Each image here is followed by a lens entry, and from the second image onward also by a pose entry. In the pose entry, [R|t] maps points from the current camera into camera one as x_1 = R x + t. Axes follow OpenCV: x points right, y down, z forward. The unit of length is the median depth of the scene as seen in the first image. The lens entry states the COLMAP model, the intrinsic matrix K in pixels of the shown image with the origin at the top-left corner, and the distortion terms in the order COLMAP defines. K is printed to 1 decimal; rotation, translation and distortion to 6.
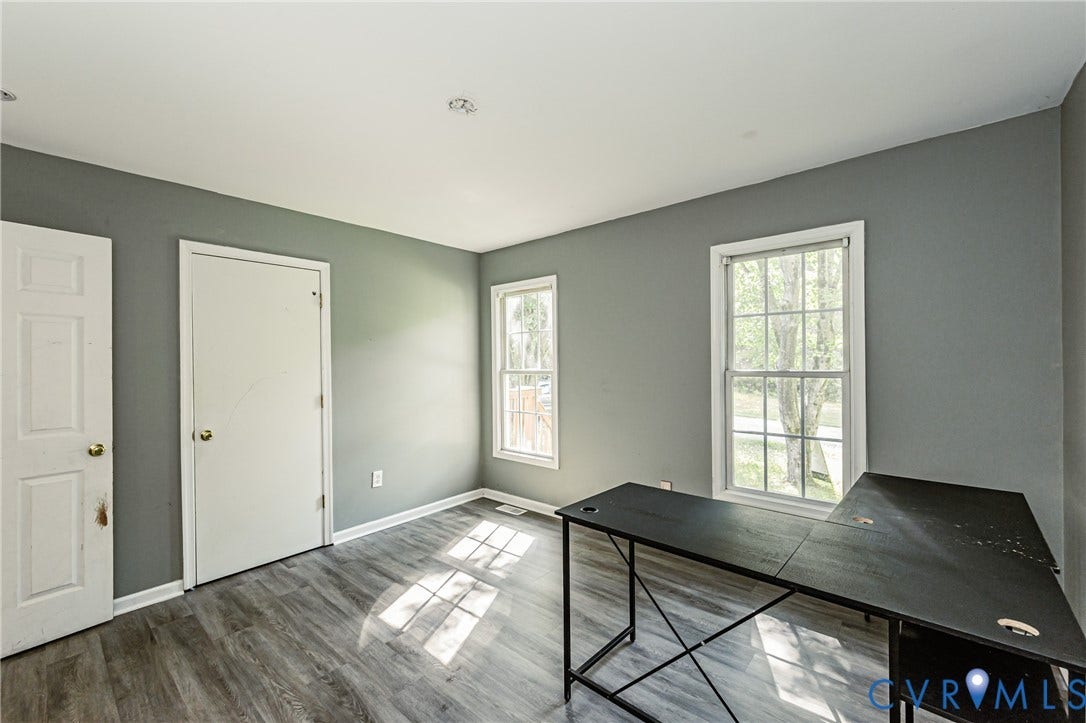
lens RADIAL K [[454.8, 0, 541.7], [0, 454.8, 361.9], [0, 0, 1]] dist [-0.000475, 0.000723]
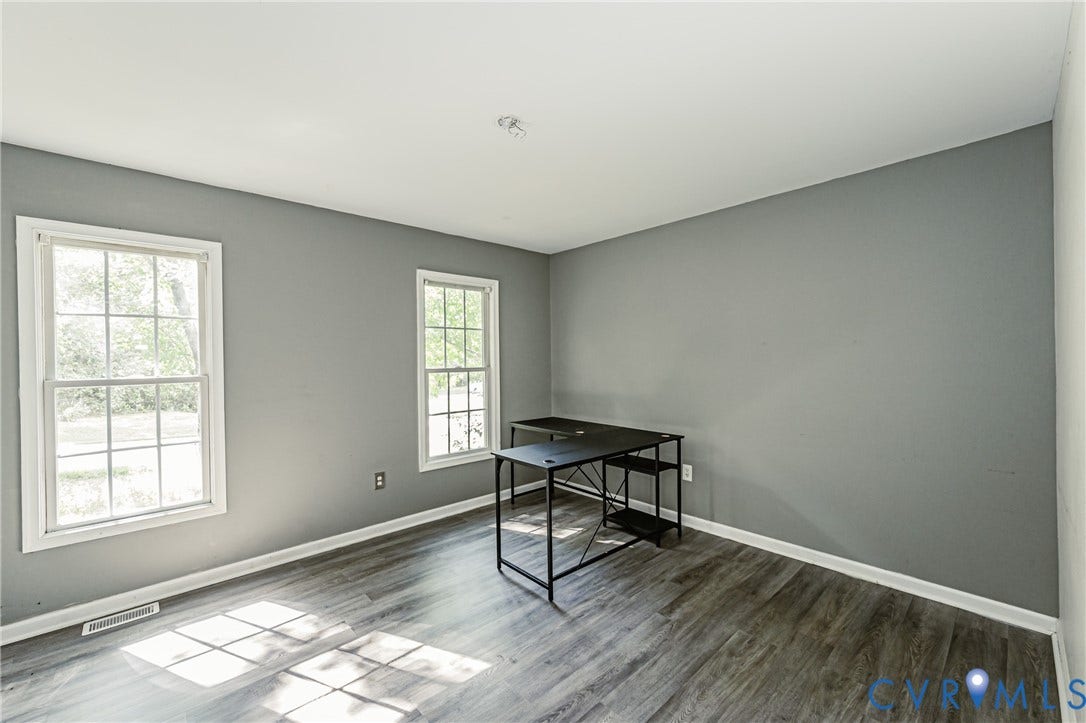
lens RADIAL K [[454.8, 0, 541.4], [0, 454.8, 361.1], [0, 0, 1]] dist [-0.000475, 0.000723]
pose [[0.077282, 0.011372, 0.996944, -0.835591], [0.020474, 0.999706, -0.012990, 0.021671], [-0.996799, 0.021416, 0.077027, 0.570576]]
